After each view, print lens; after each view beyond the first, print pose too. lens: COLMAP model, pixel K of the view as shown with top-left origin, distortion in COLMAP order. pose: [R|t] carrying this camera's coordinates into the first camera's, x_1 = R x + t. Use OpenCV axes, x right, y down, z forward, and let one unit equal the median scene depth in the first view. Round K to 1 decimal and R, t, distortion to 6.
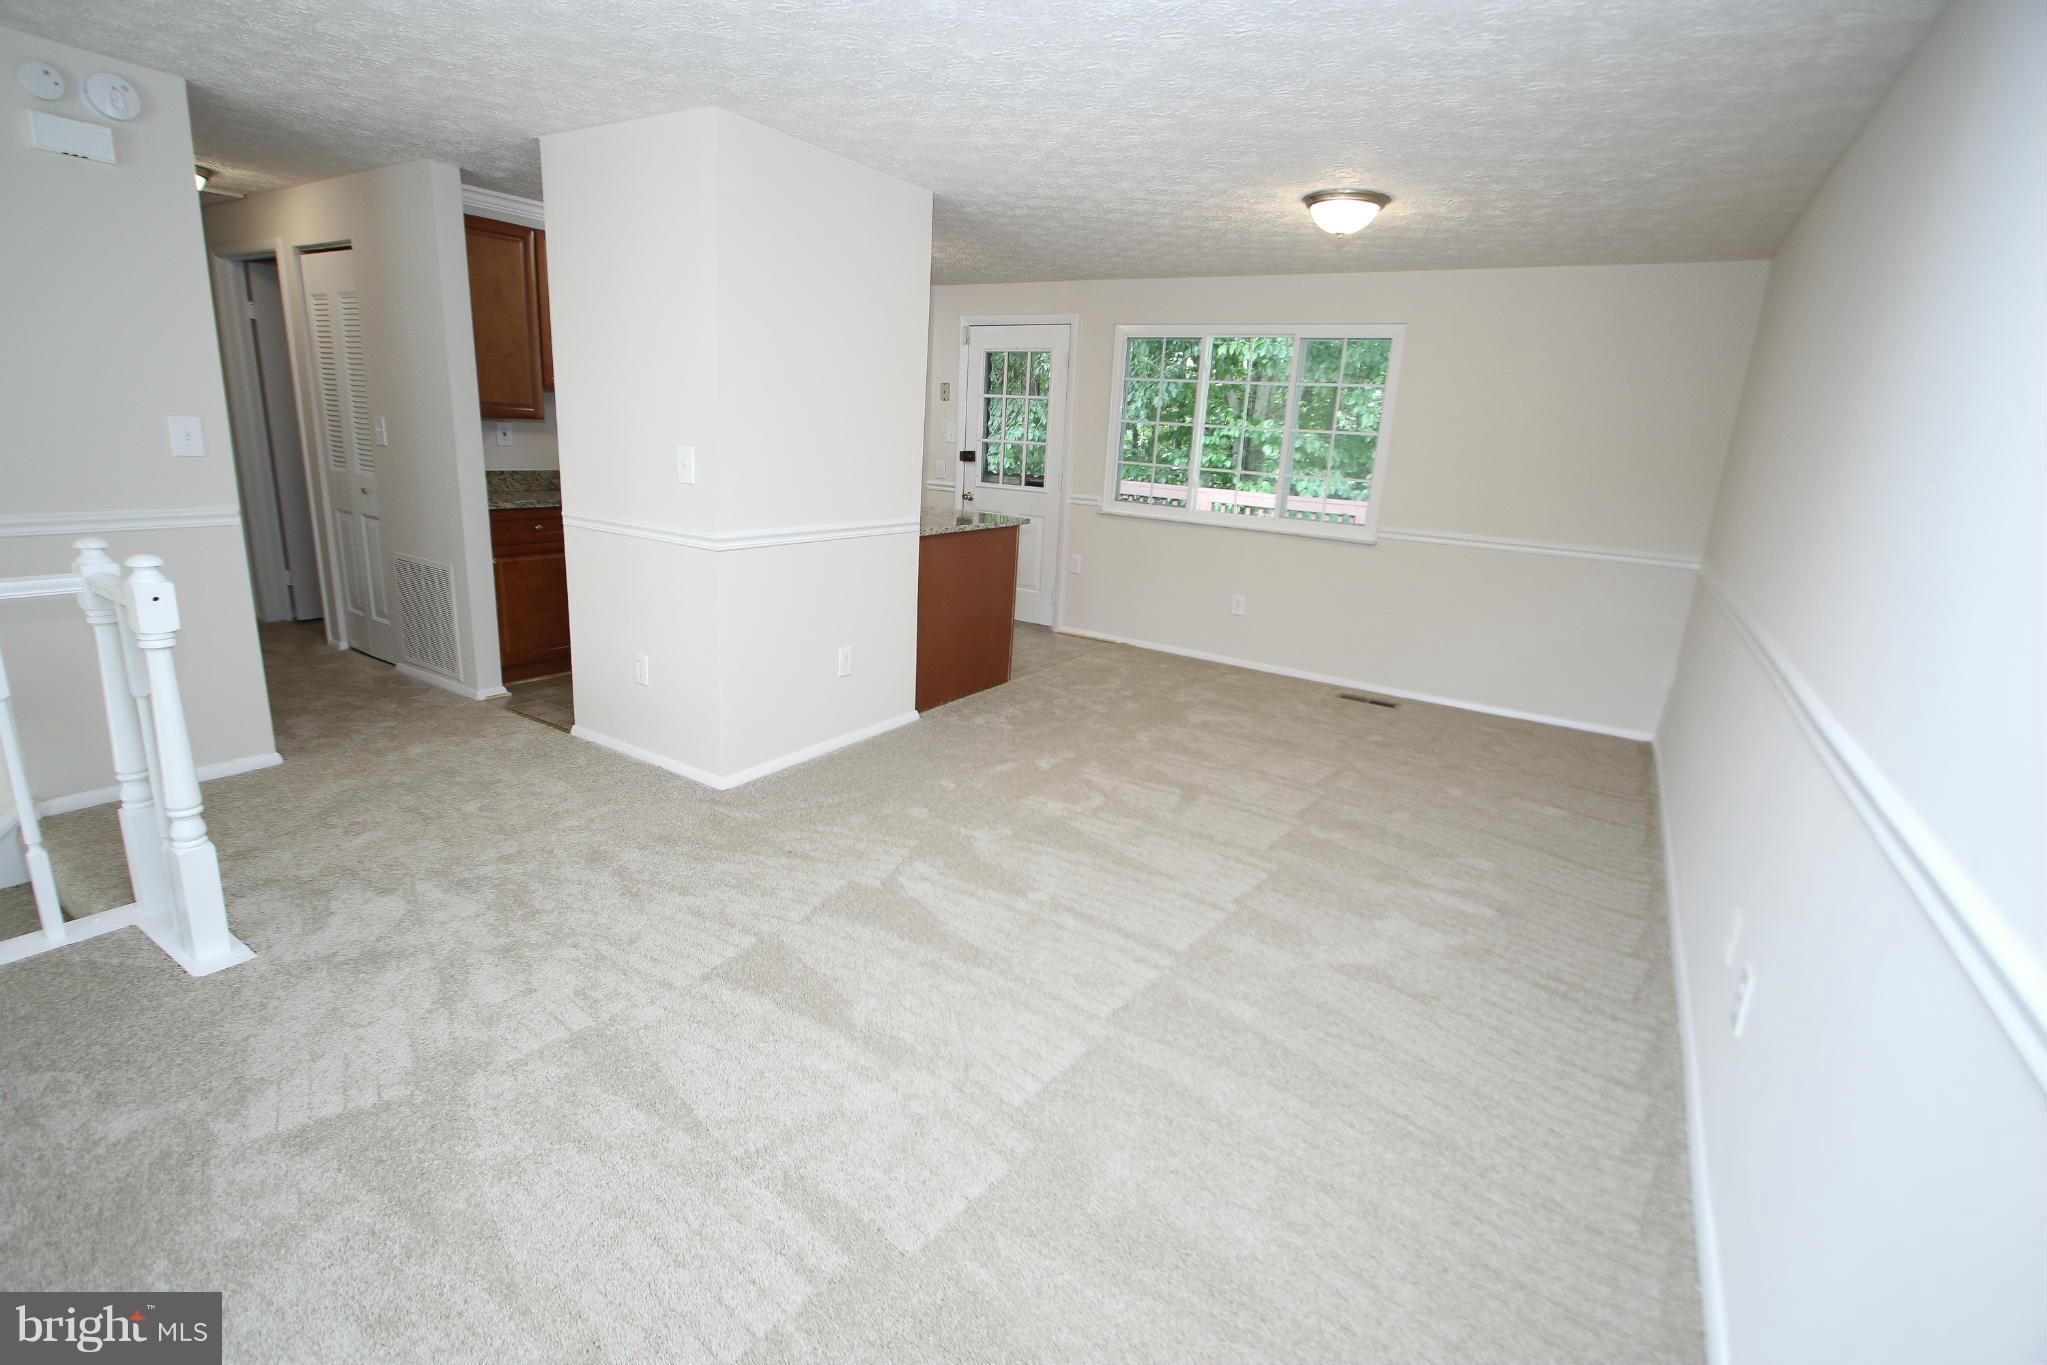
lens RADIAL K [[937.6, 0, 1007.9], [0, 937.6, 665.3], [0, 0, 1]] dist [-0.016520, 0.000650]
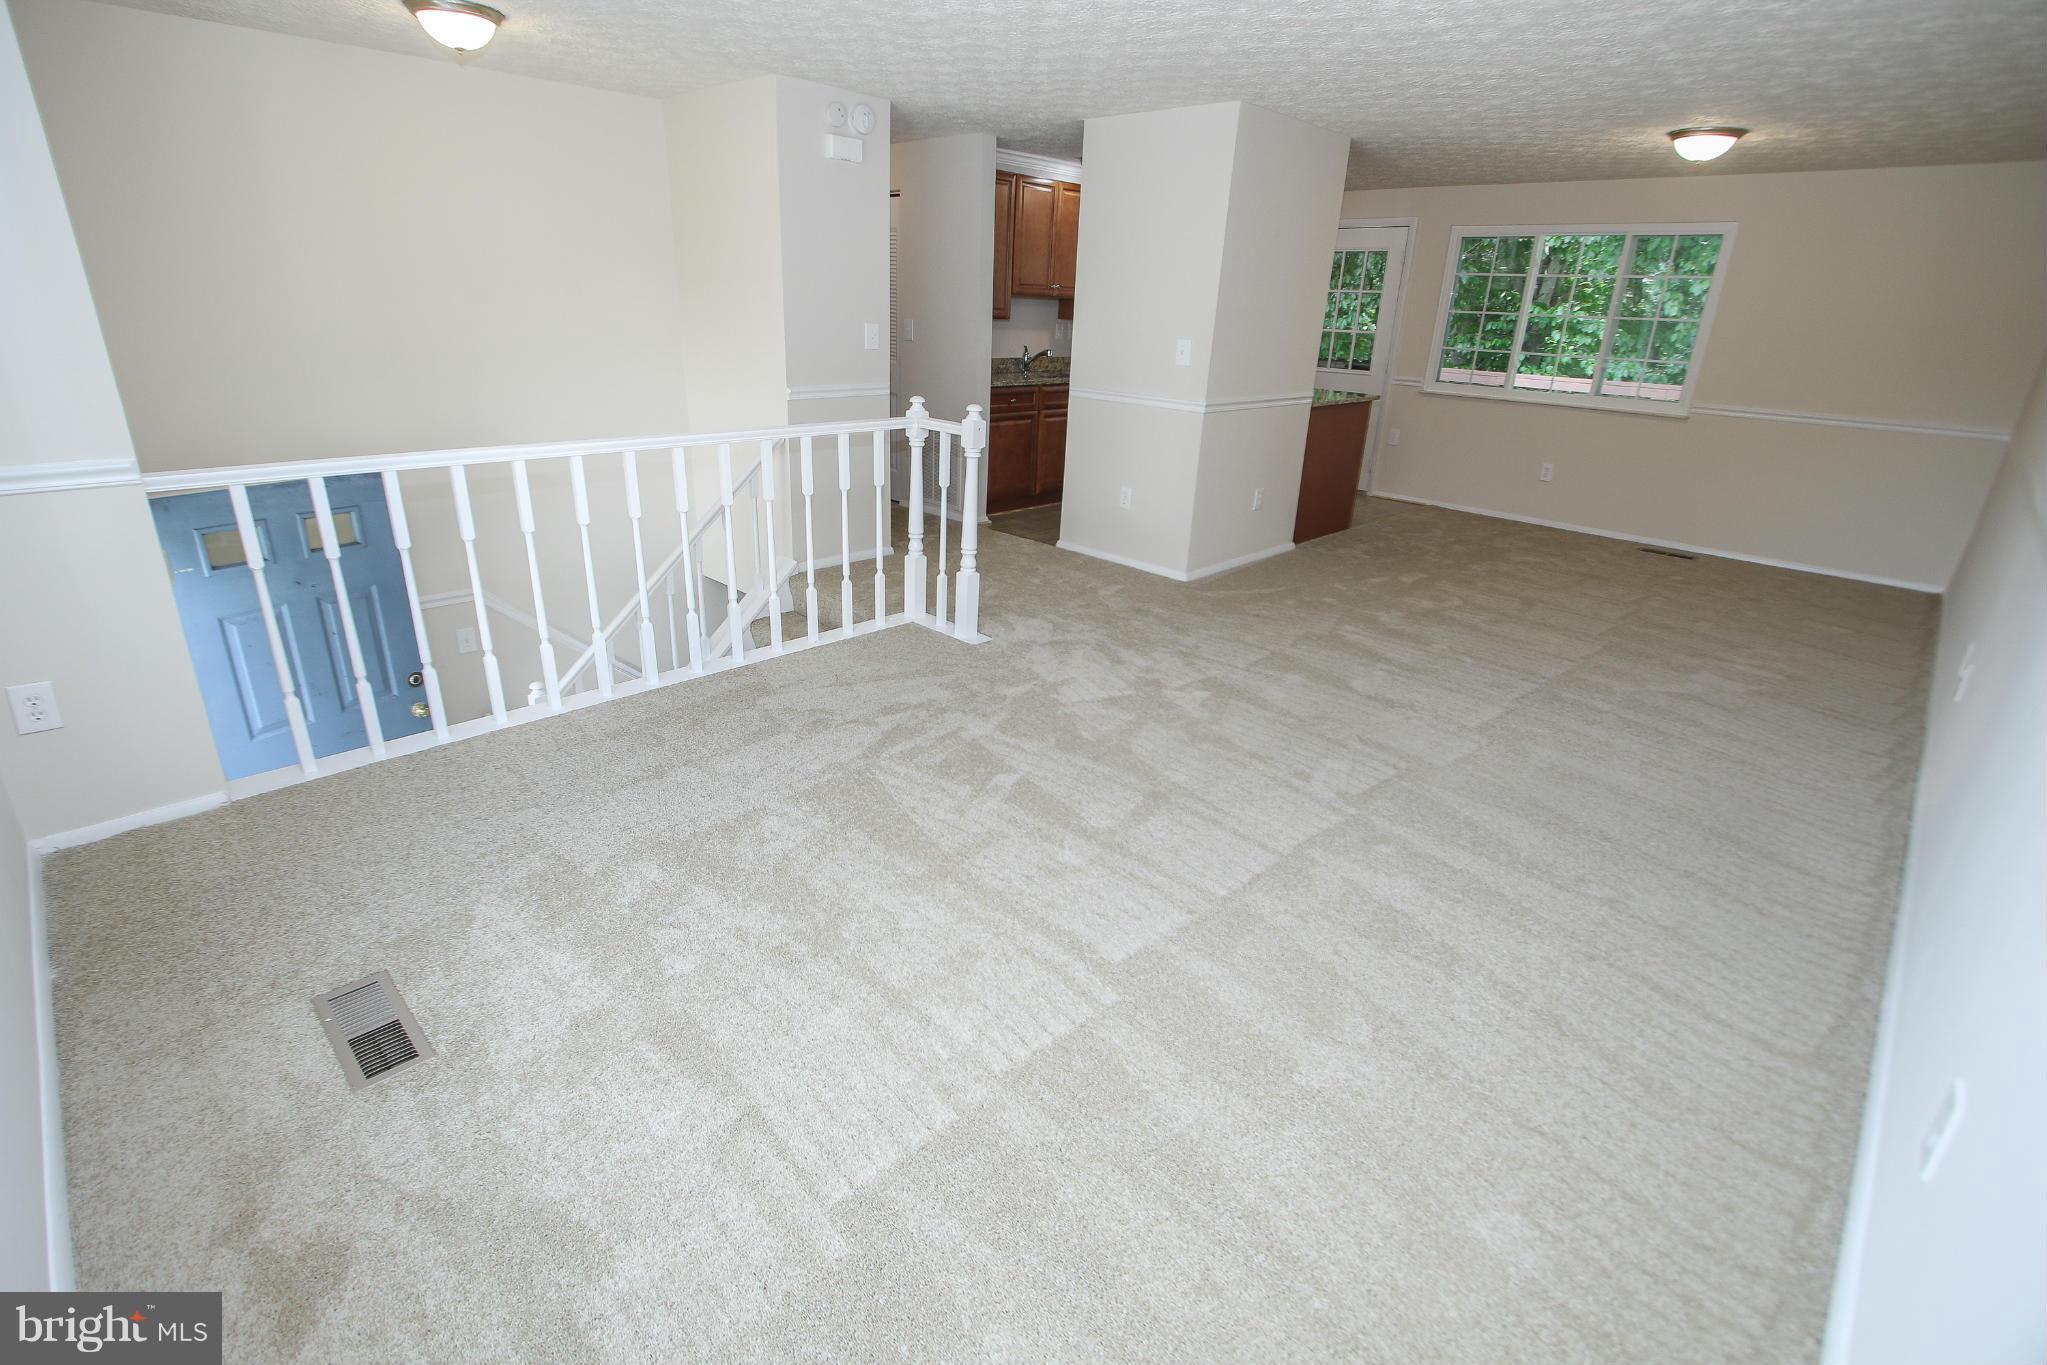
lens RADIAL K [[935.7, 0, 999.9], [0, 935.7, 649.5], [0, 0, 1]] dist [-0.013286, -0.001166]
pose [[0.977072, 0.054405, -0.205841, -0.266911], [-0.033944, 0.994240, 0.101661, 0.094639], [0.210186, -0.092343, 0.973291, -0.462189]]
